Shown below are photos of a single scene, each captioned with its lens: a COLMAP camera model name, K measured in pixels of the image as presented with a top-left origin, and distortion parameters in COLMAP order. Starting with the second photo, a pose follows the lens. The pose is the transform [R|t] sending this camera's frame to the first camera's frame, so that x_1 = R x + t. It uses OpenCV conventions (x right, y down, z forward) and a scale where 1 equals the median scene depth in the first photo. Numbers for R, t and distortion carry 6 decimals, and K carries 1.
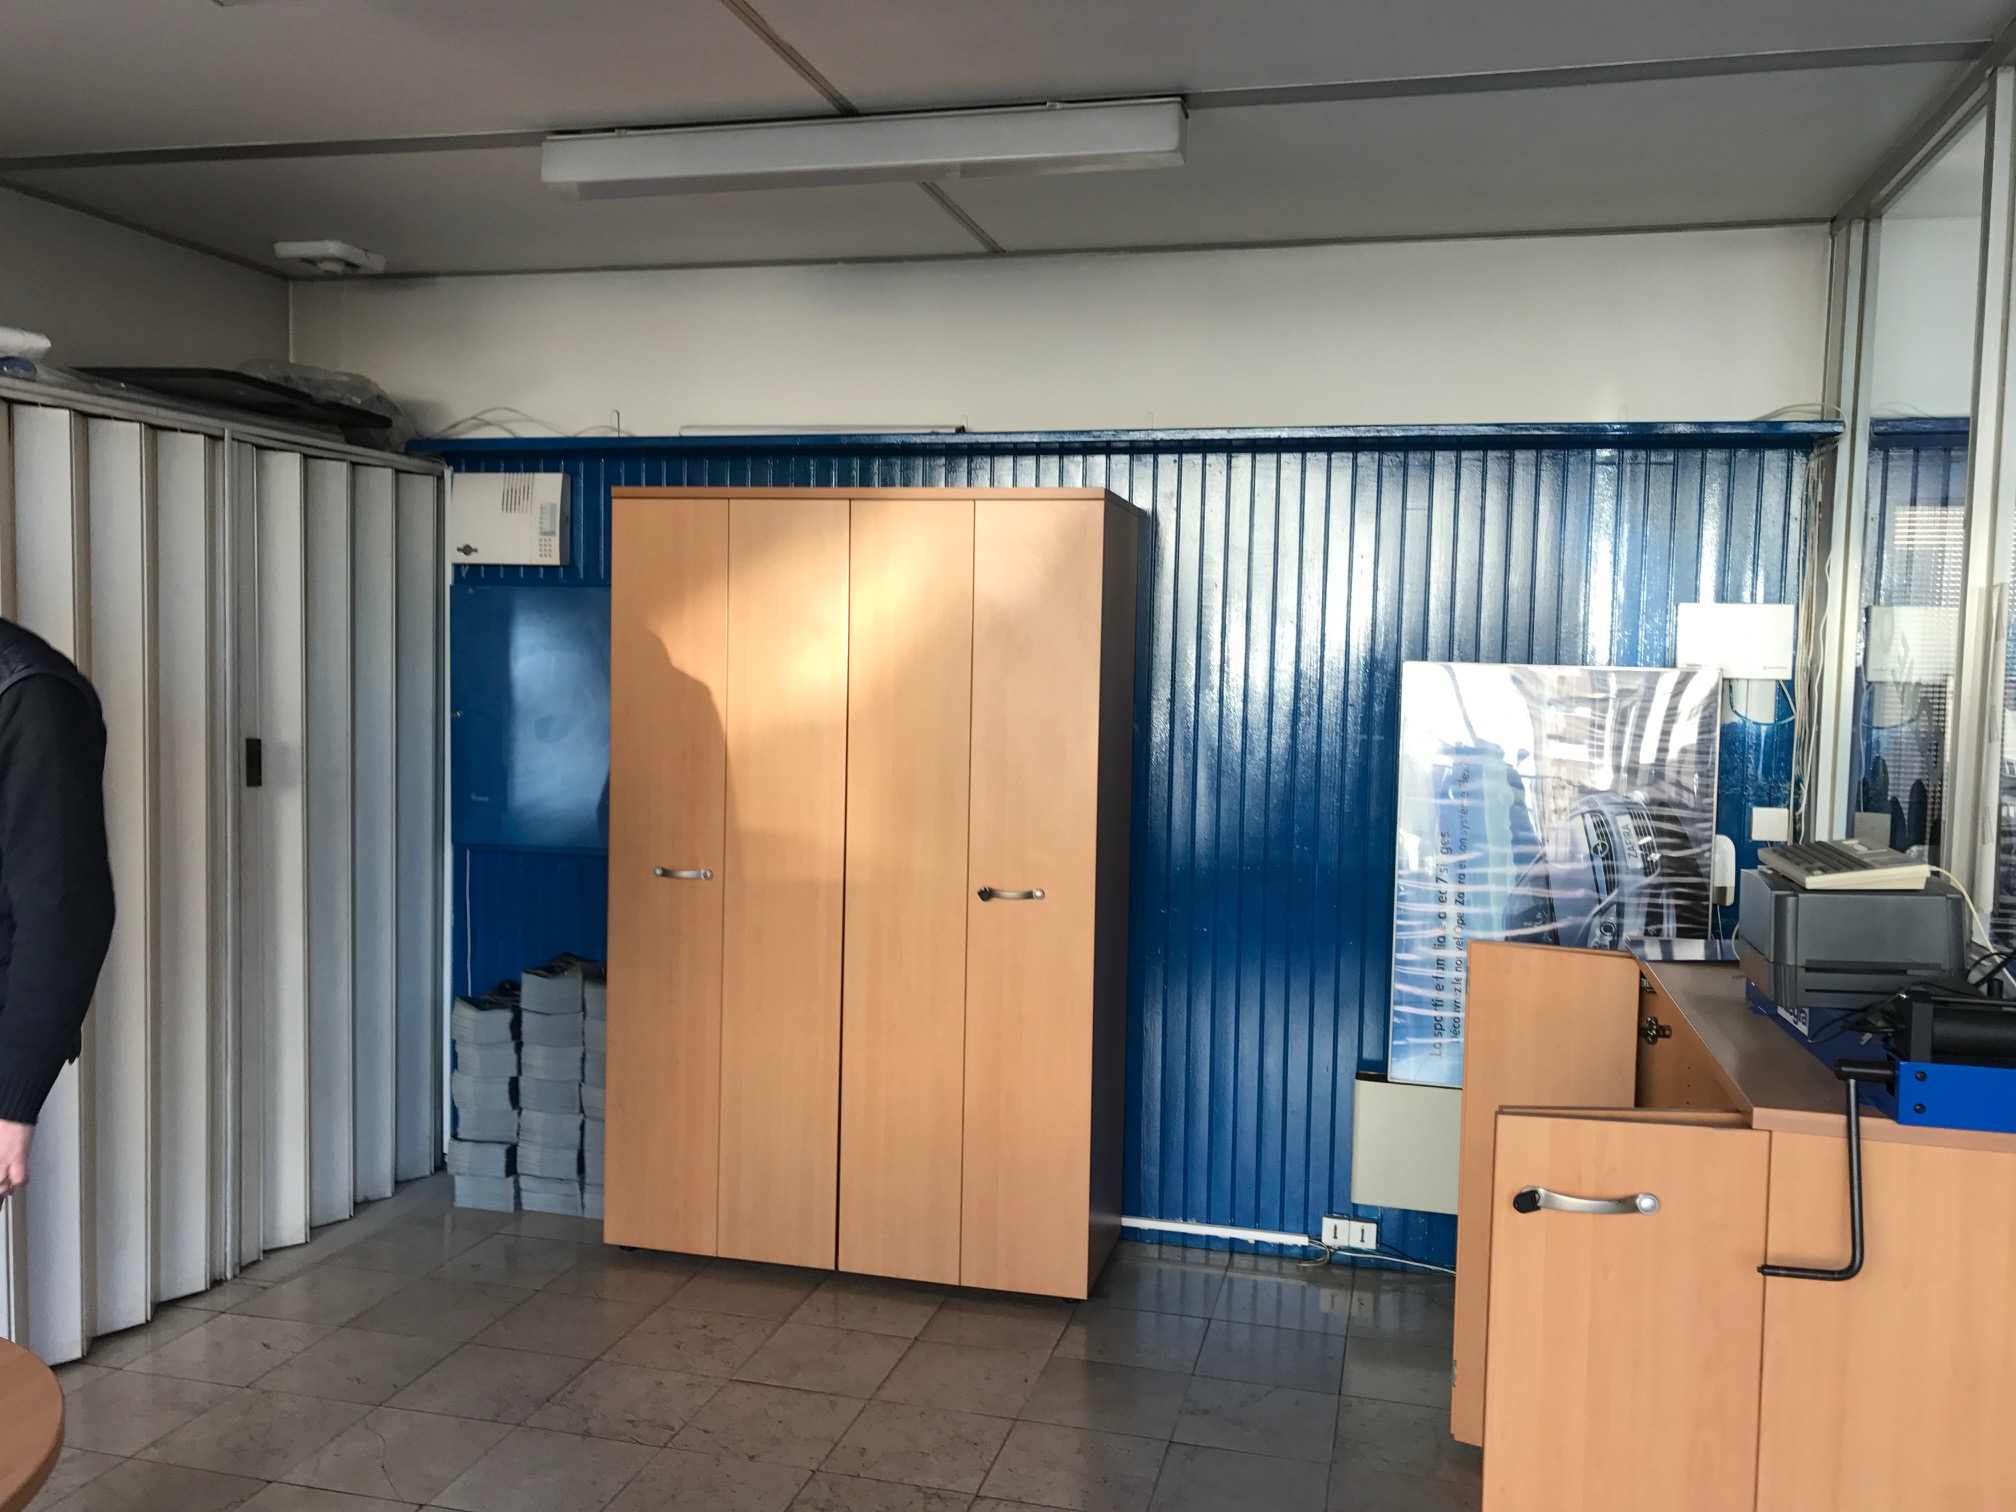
lens RADIAL K [[1676.1, 0, 1008.0], [0, 1676.1, 756.0], [0, 0, 1]] dist [0.007378, 0.065091]
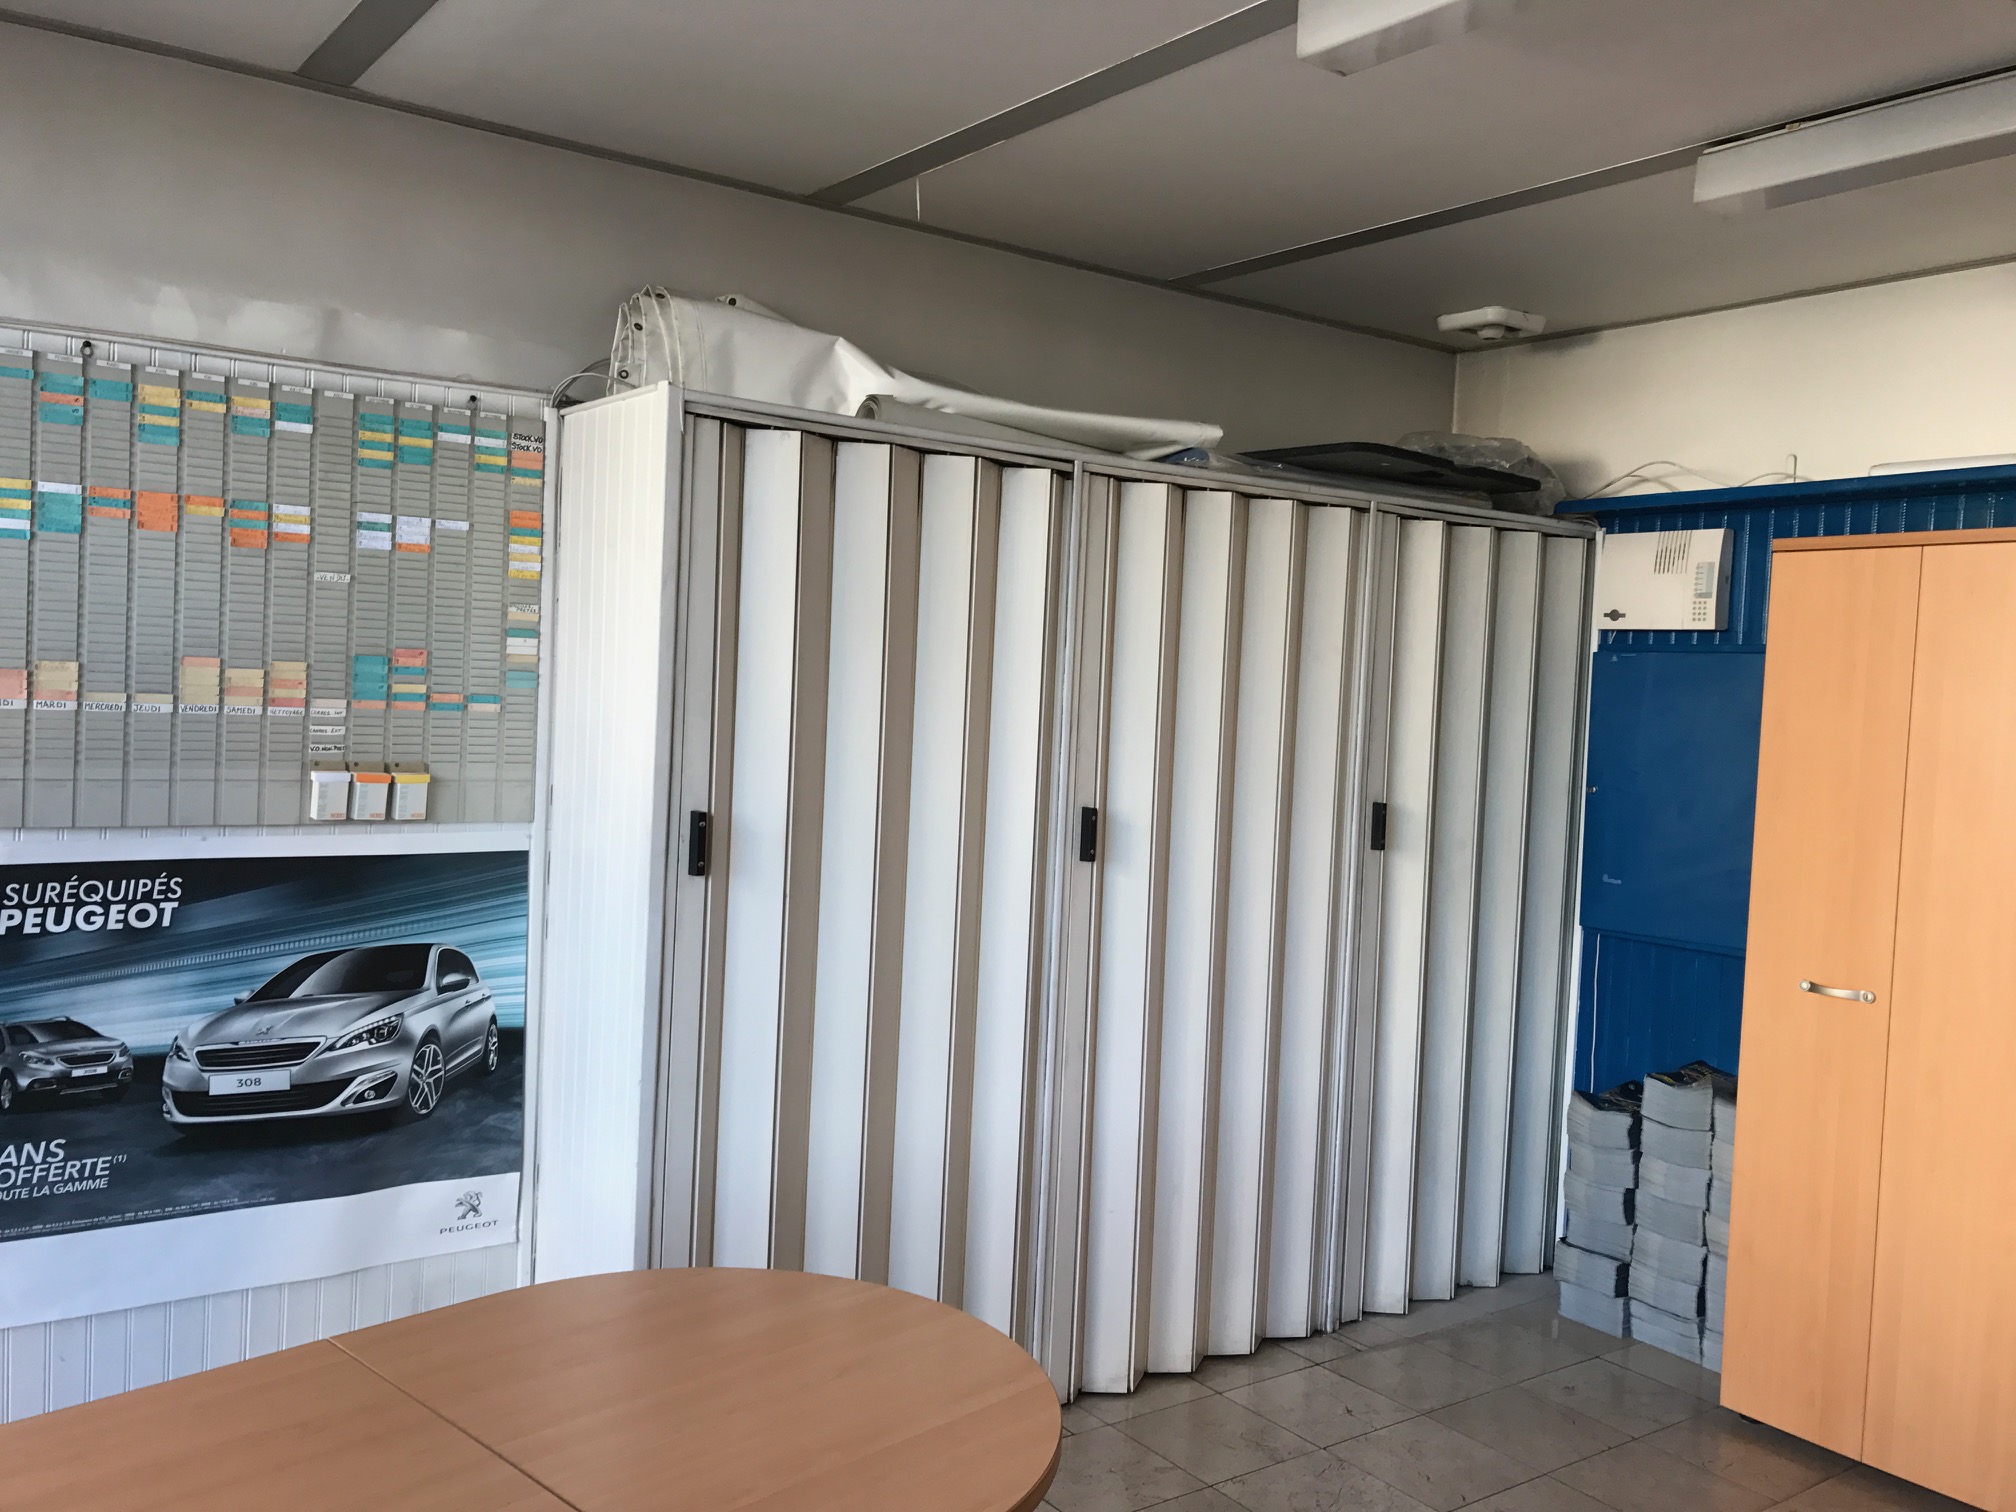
lens RADIAL K [[1676.1, 0, 1008.0], [0, 1676.1, 756.0], [0, 0, 1]] dist [0.007378, 0.065091]
pose [[0.771096, 0.039037, -0.635521, 0.017738], [-0.065270, 0.997707, -0.017910, -0.005233], [0.633364, 0.055291, 0.771876, 0.067177]]
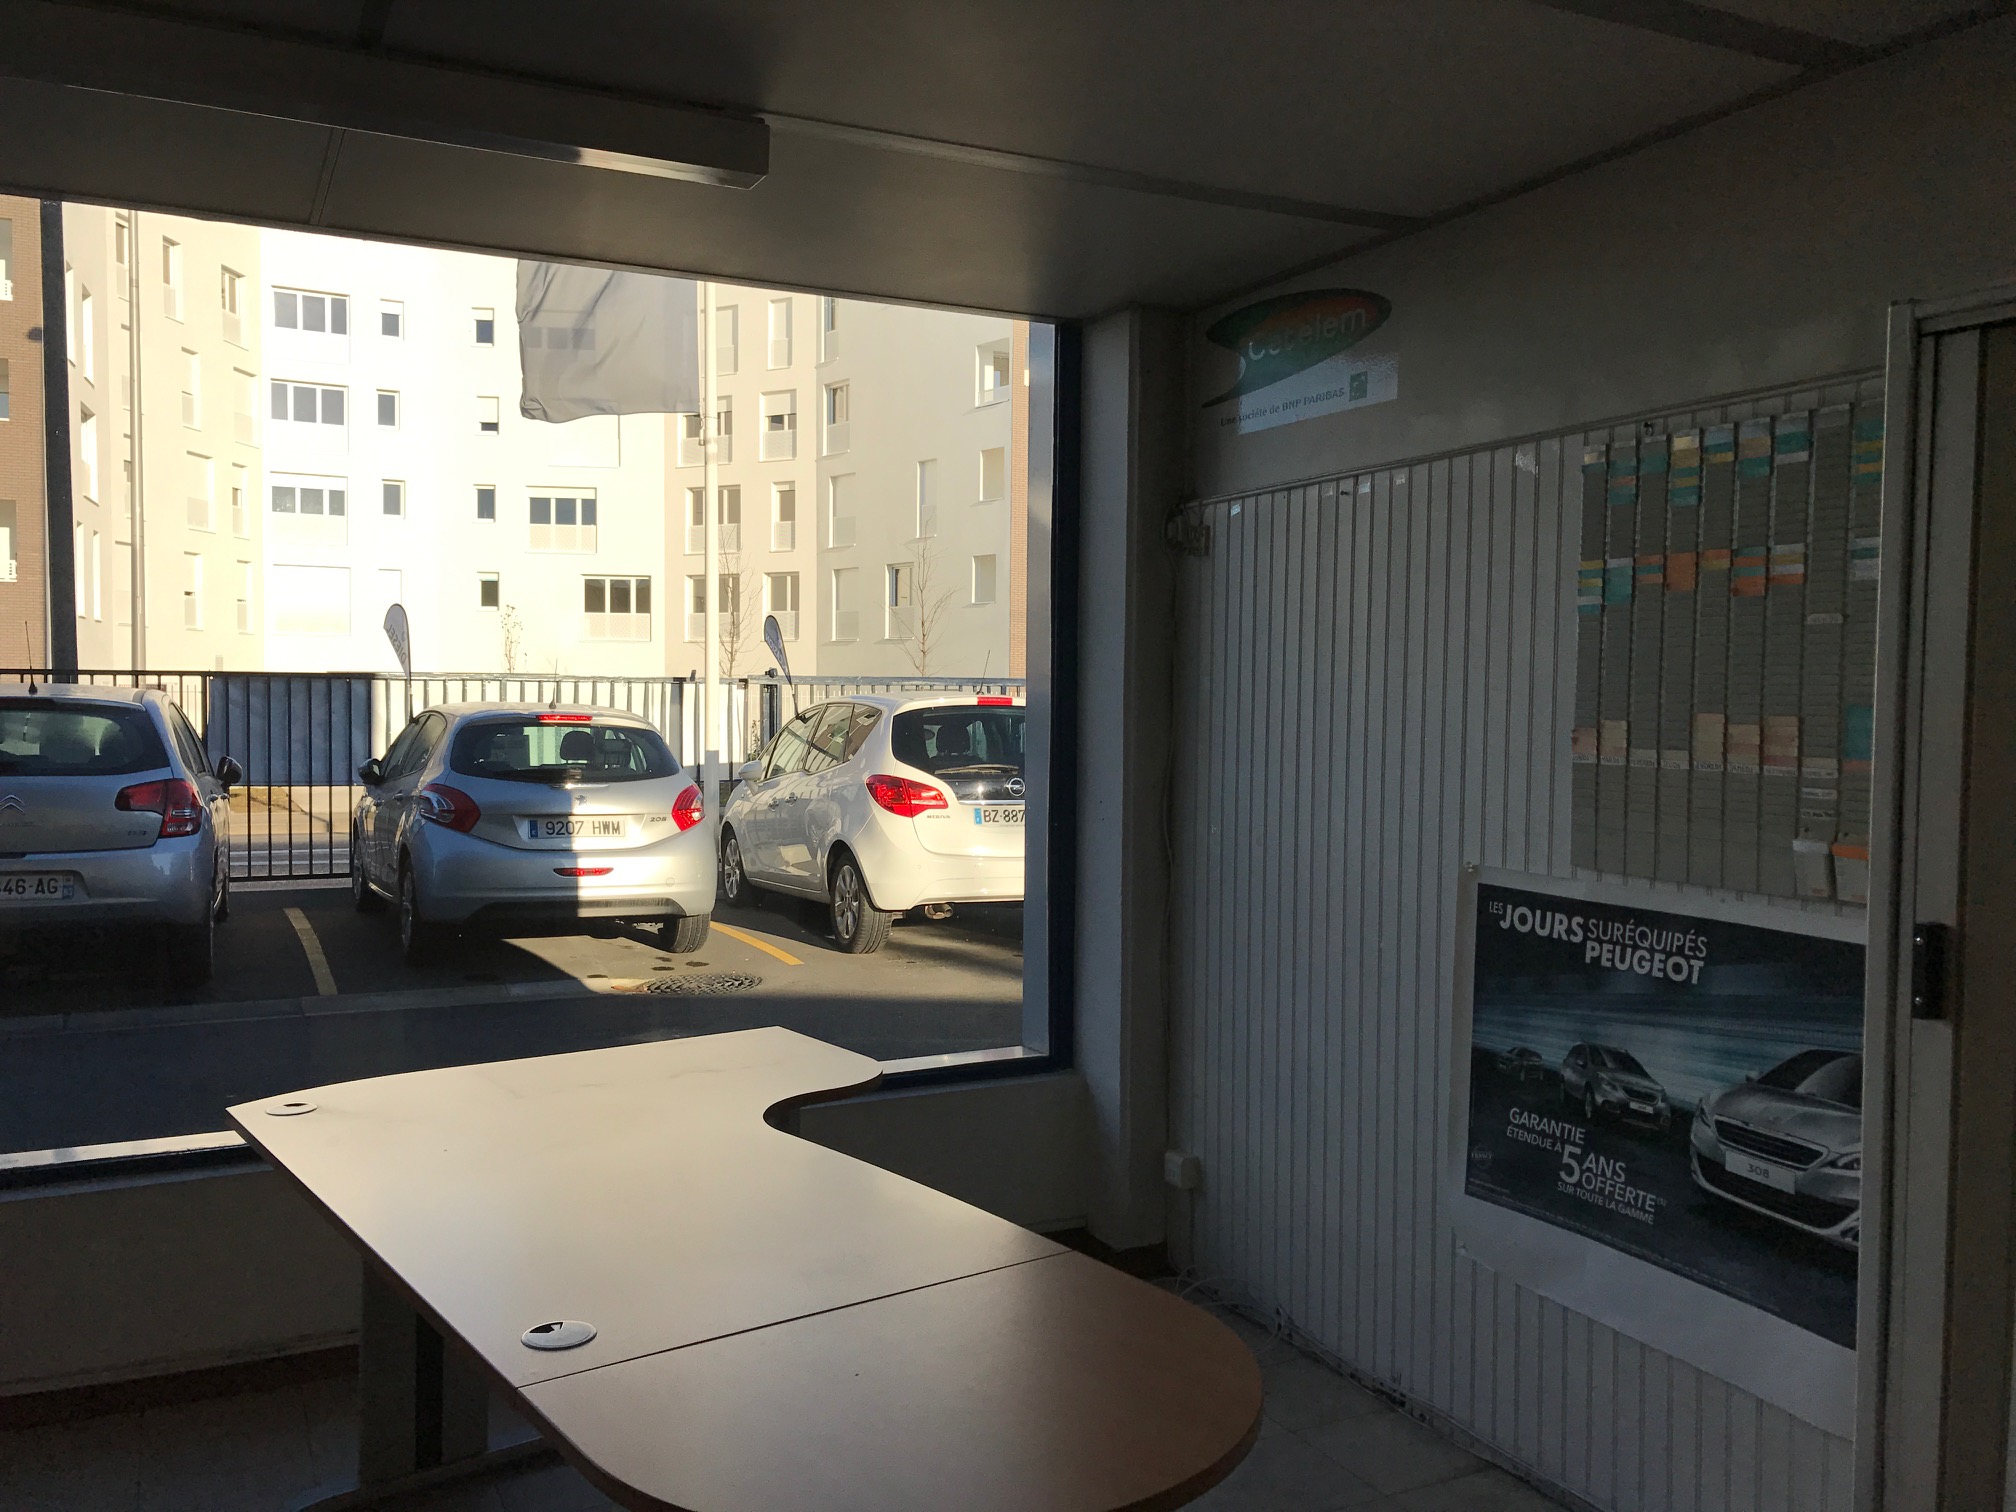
lens RADIAL K [[1676.1, 0, 1008.0], [0, 1676.1, 756.0], [0, 0, 1]] dist [0.007378, 0.065091]
pose [[-0.756292, -0.001110, -0.654233, -0.002987], [-0.065619, 0.995085, 0.074166, -0.028801], [0.650935, 0.099021, -0.752647, 0.400439]]
